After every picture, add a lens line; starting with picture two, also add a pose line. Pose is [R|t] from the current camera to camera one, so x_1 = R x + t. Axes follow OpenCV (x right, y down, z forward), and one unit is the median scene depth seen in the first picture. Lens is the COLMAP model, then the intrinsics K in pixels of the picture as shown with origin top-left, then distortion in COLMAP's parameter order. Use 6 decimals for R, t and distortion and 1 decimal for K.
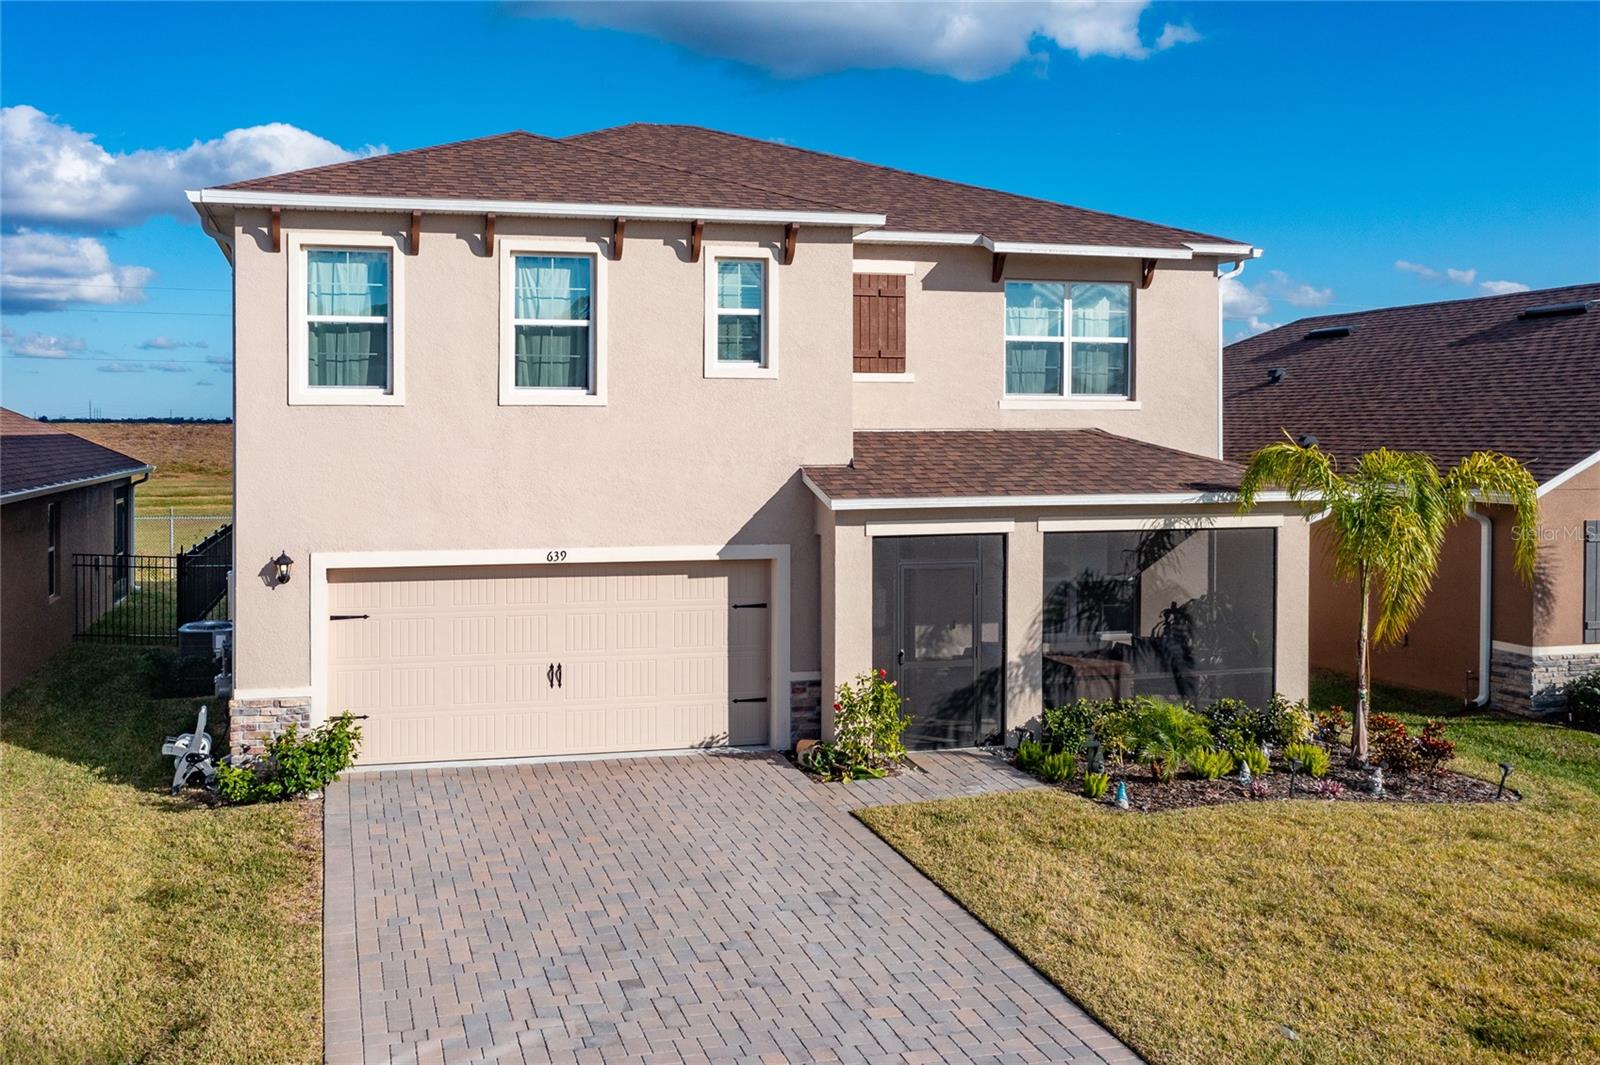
lens RADIAL K [[1960.2, 0, 796.8], [0, 1960.2, 442.5], [0, 0, 1]] dist [-0.001242, -0.027013]
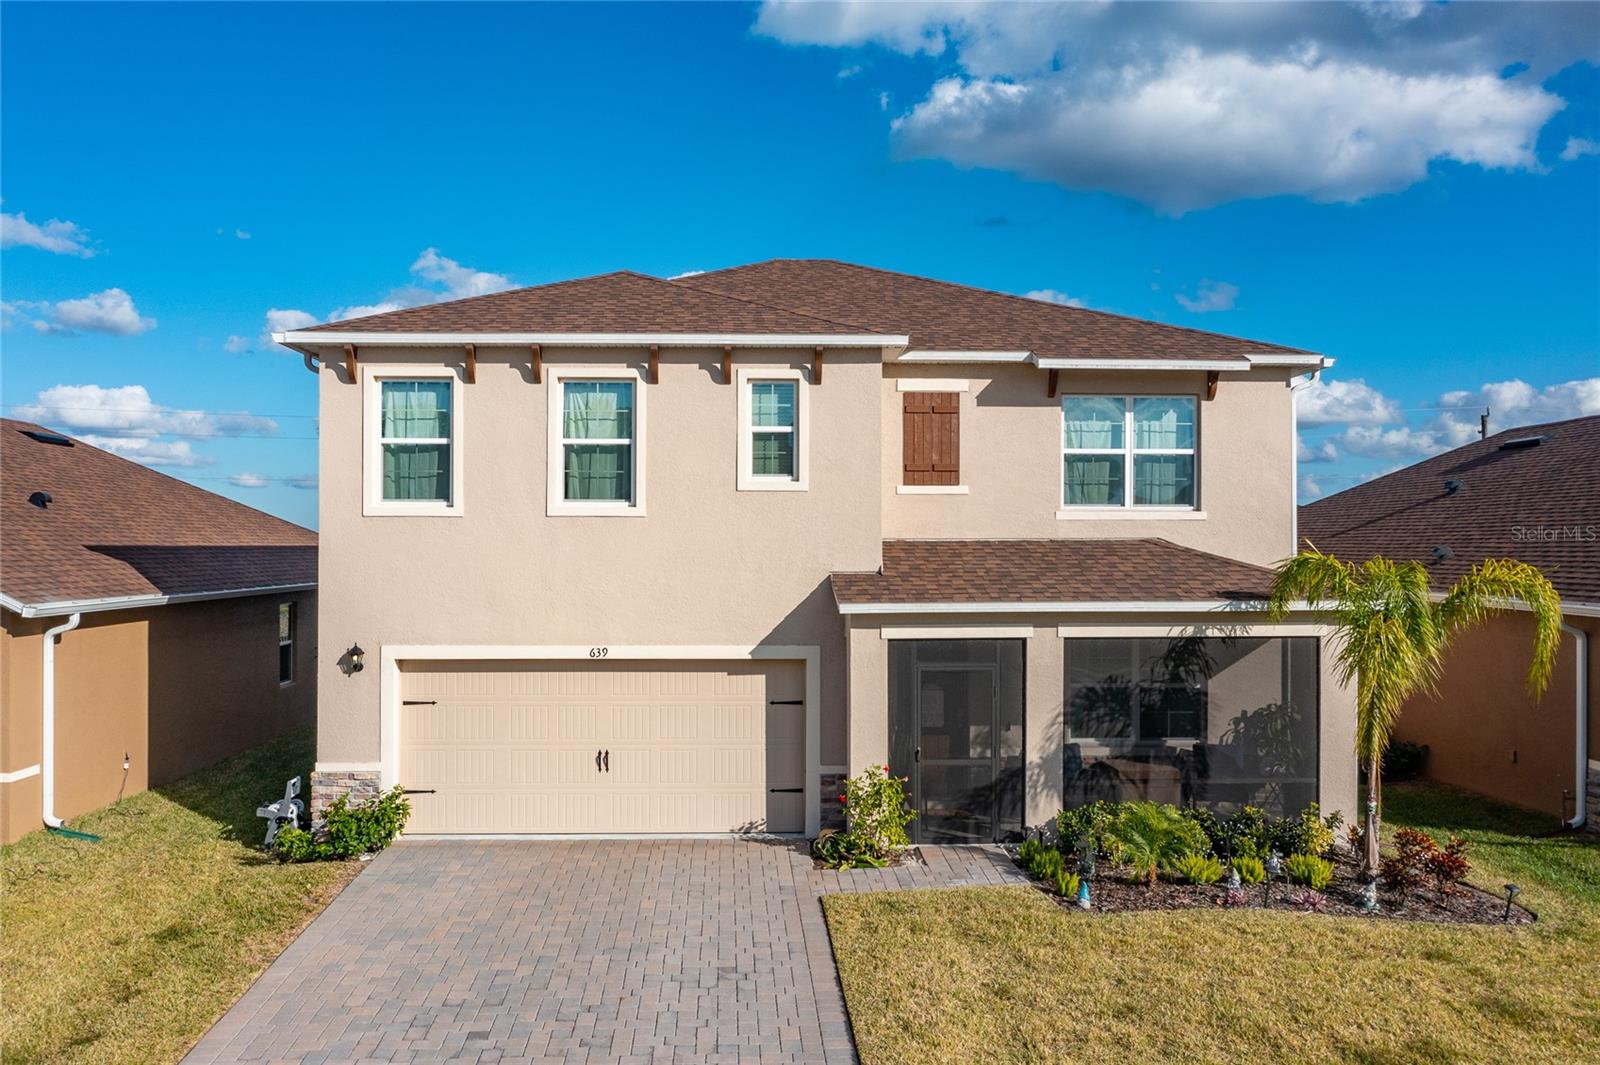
lens RADIAL K [[1827.3, 0, 800.0], [0, 1827.3, 532.5], [0, 0, 1]] dist [-0.007985, 0.040051]
pose [[0.962224, -0.001011, -0.272258, 0.261596], [-0.003042, 0.999891, -0.014464, 0.004746], [0.272243, 0.014746, 0.962116, 0.037287]]
